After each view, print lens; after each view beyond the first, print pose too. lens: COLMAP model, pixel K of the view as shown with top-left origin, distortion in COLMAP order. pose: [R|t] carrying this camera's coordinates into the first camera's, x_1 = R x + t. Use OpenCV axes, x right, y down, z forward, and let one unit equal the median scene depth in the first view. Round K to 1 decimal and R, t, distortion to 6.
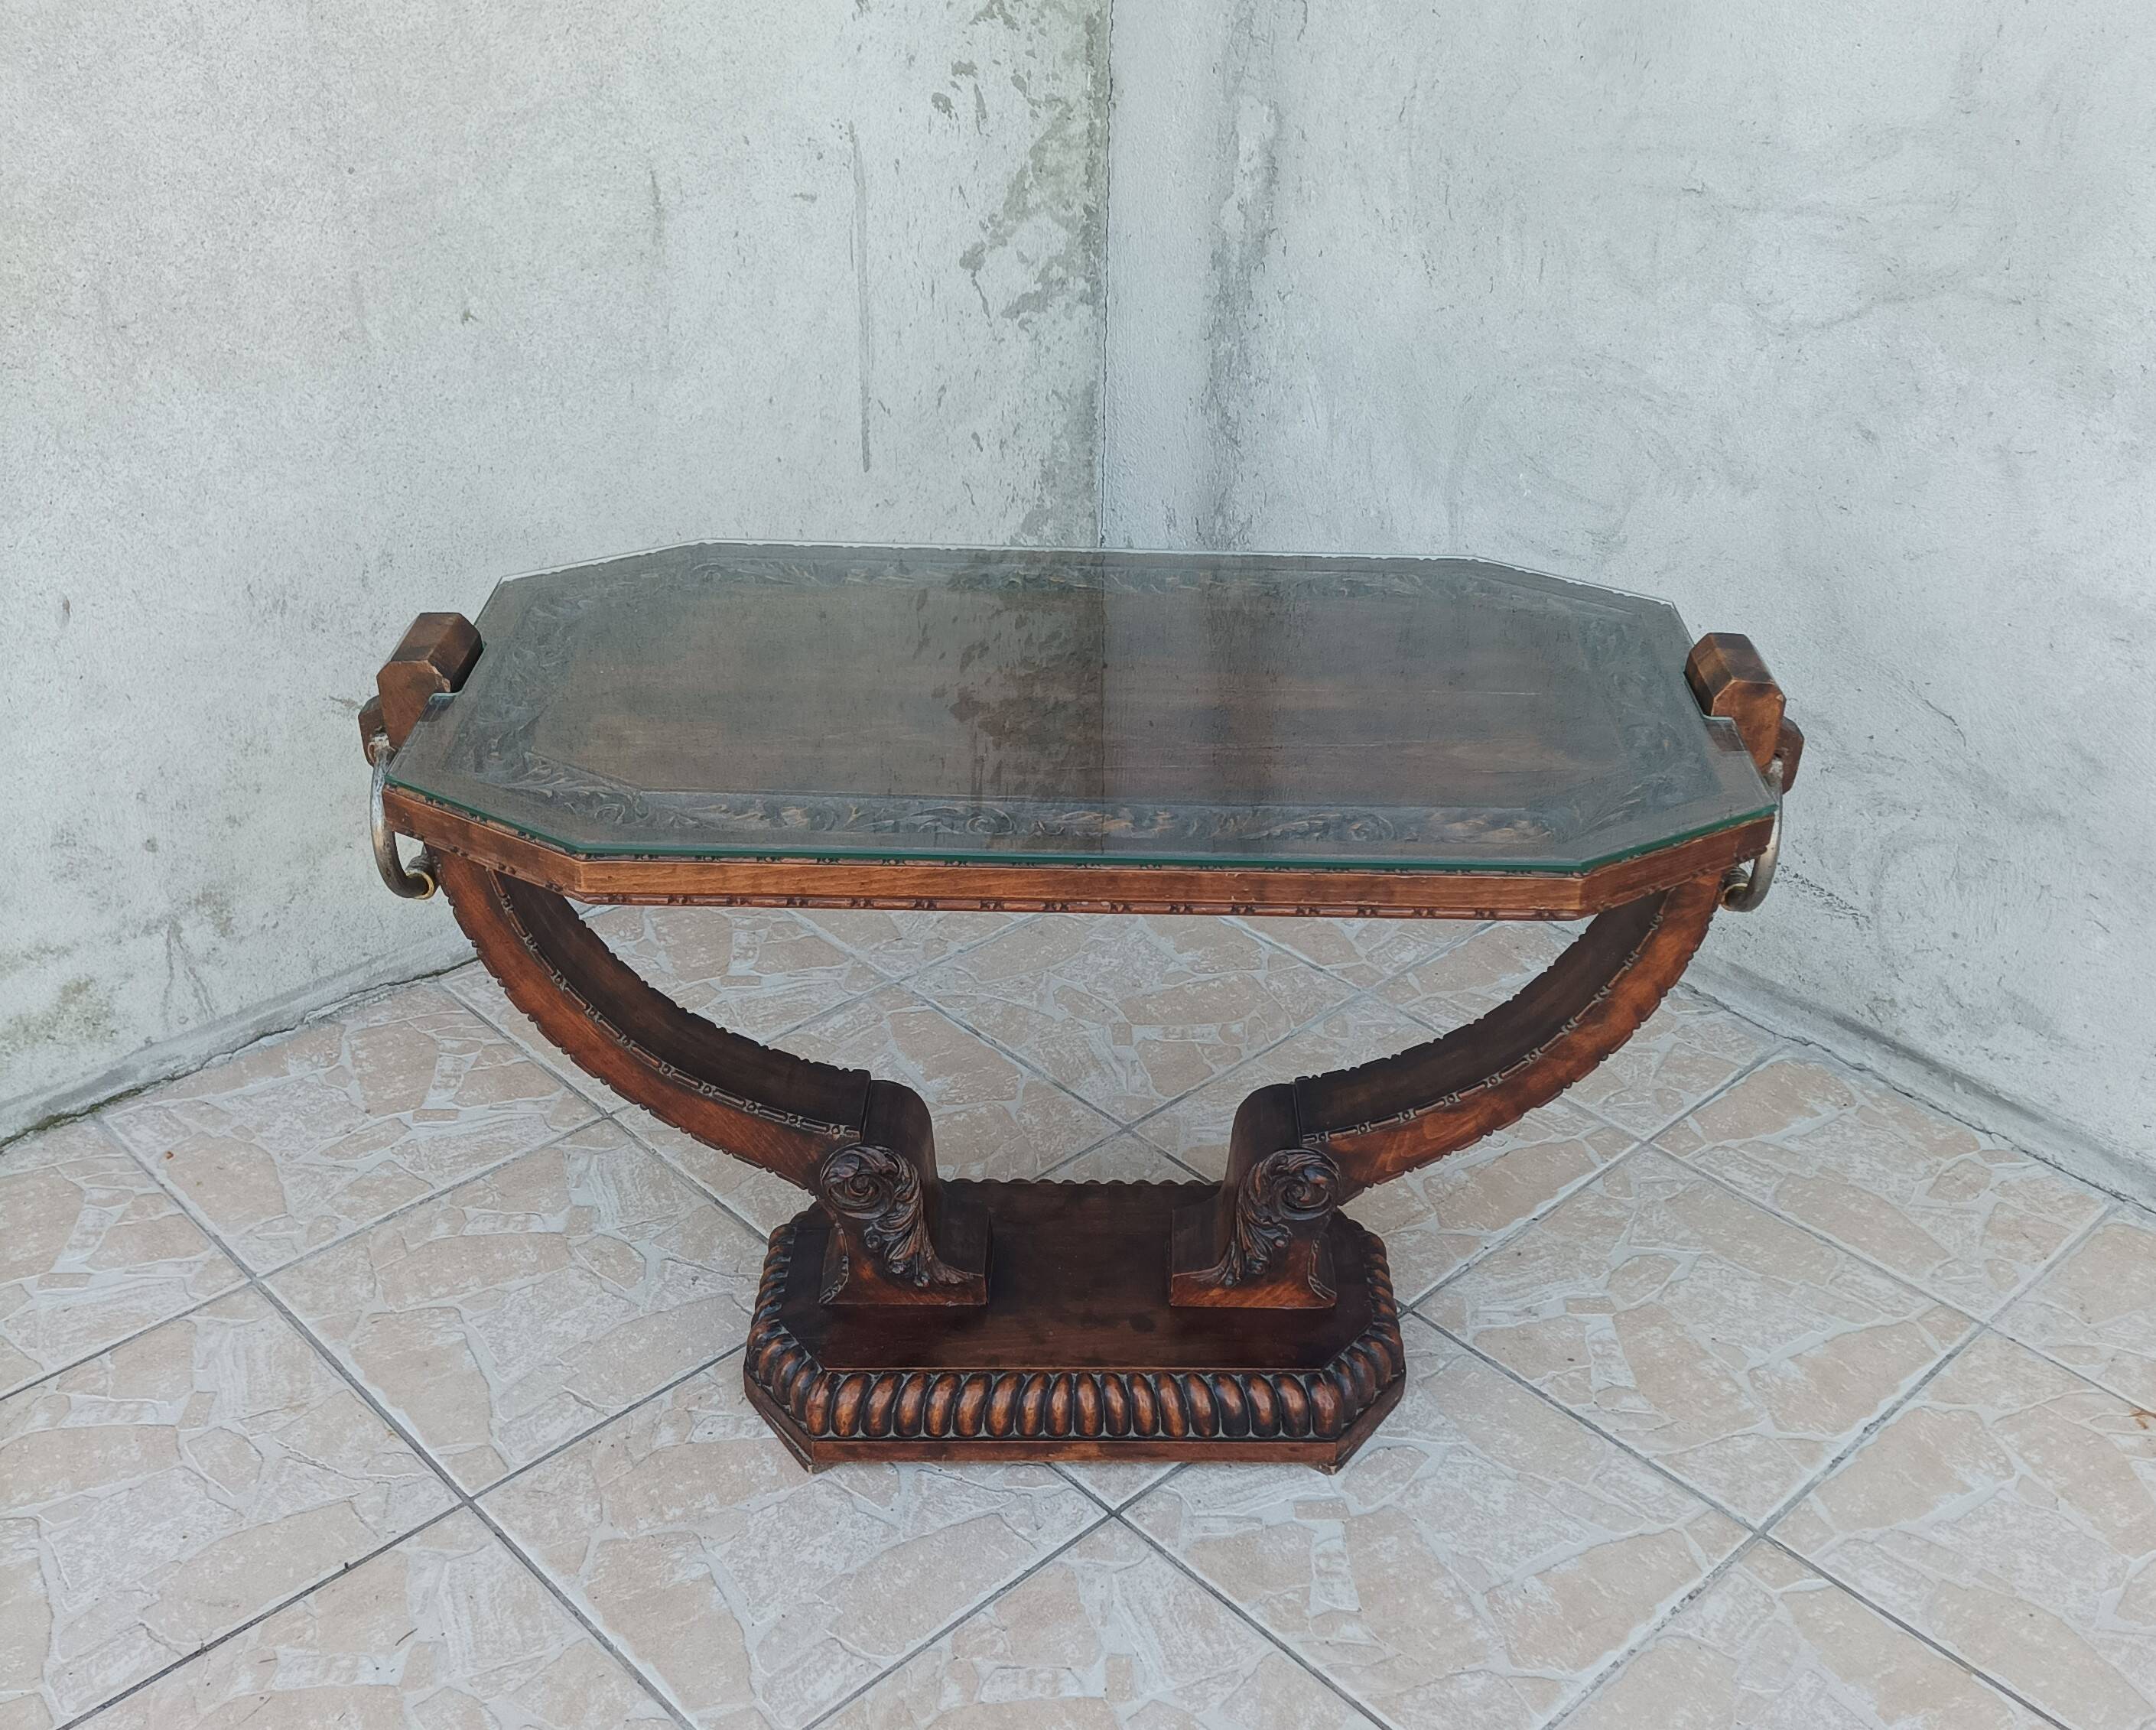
lens RADIAL K [[2247.1, 0, 1138.3], [0, 2247.1, 975.4], [0, 0, 1]] dist [0.023612, 0.000000]
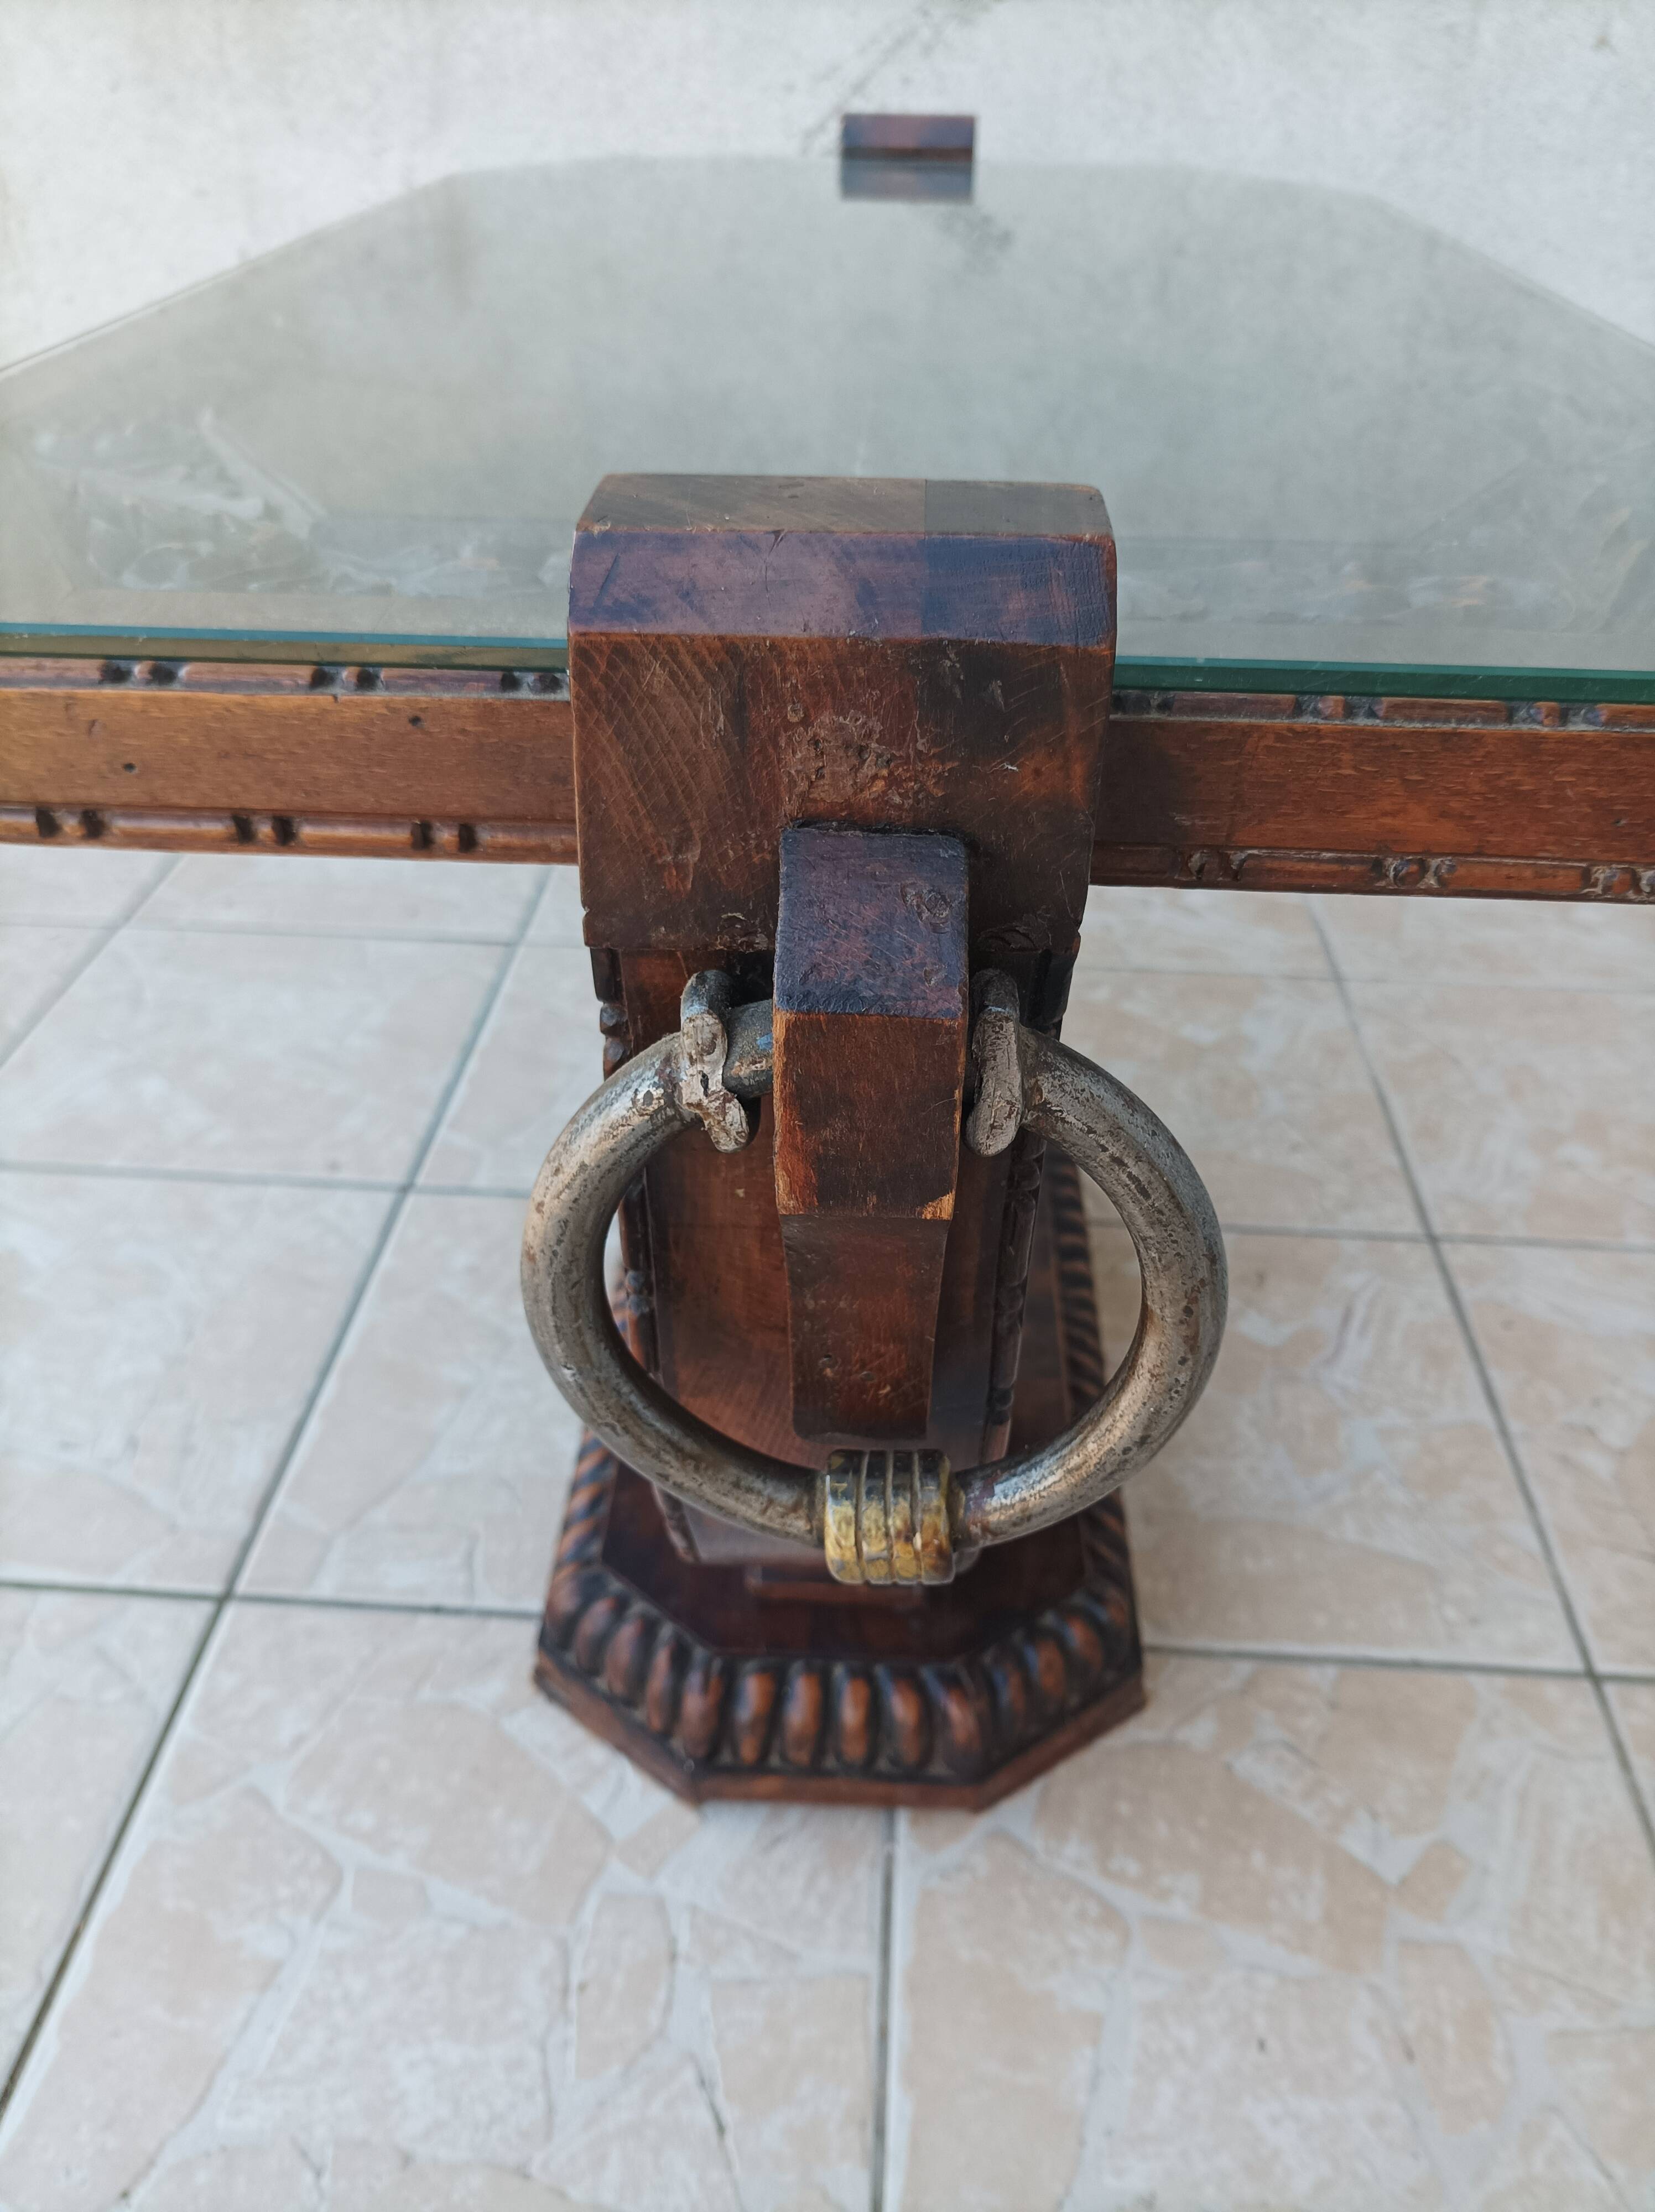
lens RADIAL K [[1631.1, 0, 835.3], [0, 1631.1, 1112.3], [0, 0, 1]] dist [0.014466, -0.009173]
pose [[0.670721, 0.410073, -0.618040, 0.056577], [-0.398469, 0.902023, 0.166064, 0.087575], [0.625584, 0.134888, 0.768407, 0.412035]]
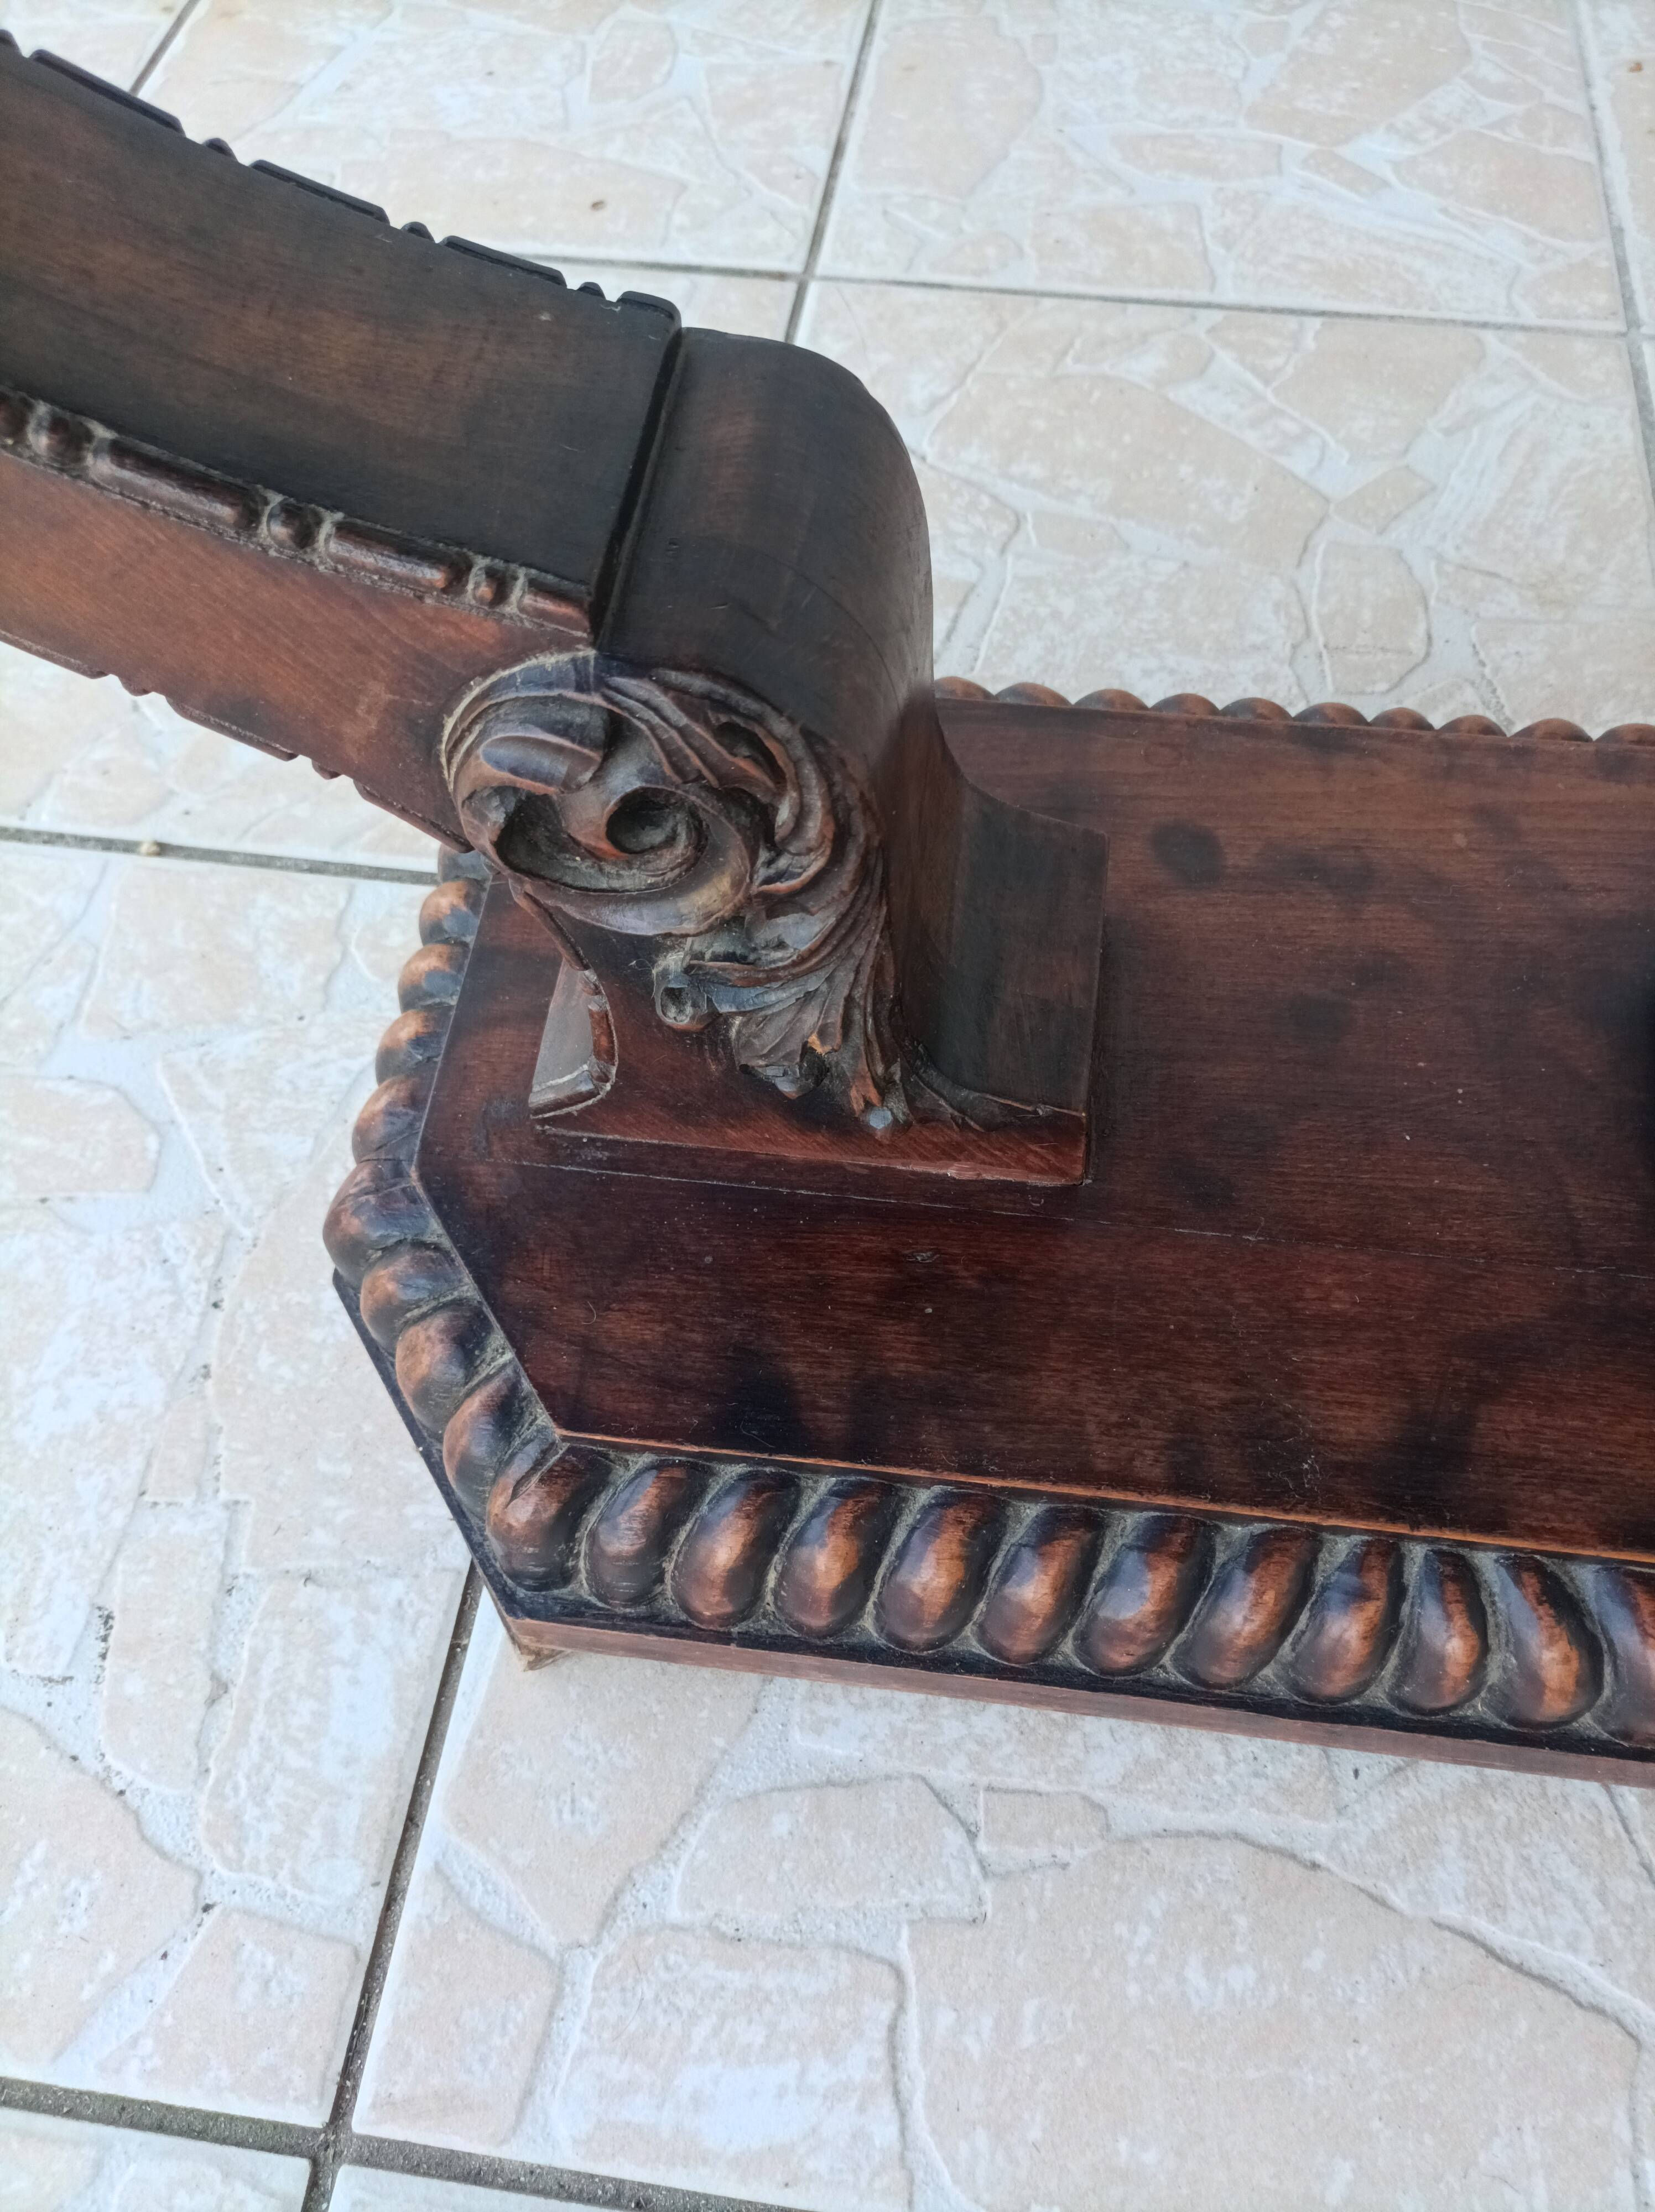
lens RADIAL K [[1631.1, 0, 829.1], [0, 1631.1, 1116.7], [0, 0, 1]] dist [0.014466, -0.009173]
pose [[0.608219, 0.661155, -0.439254, -0.221517], [-0.403658, 0.734107, 0.546029, 0.130951], [0.683469, -0.154797, 0.713378, 0.580596]]
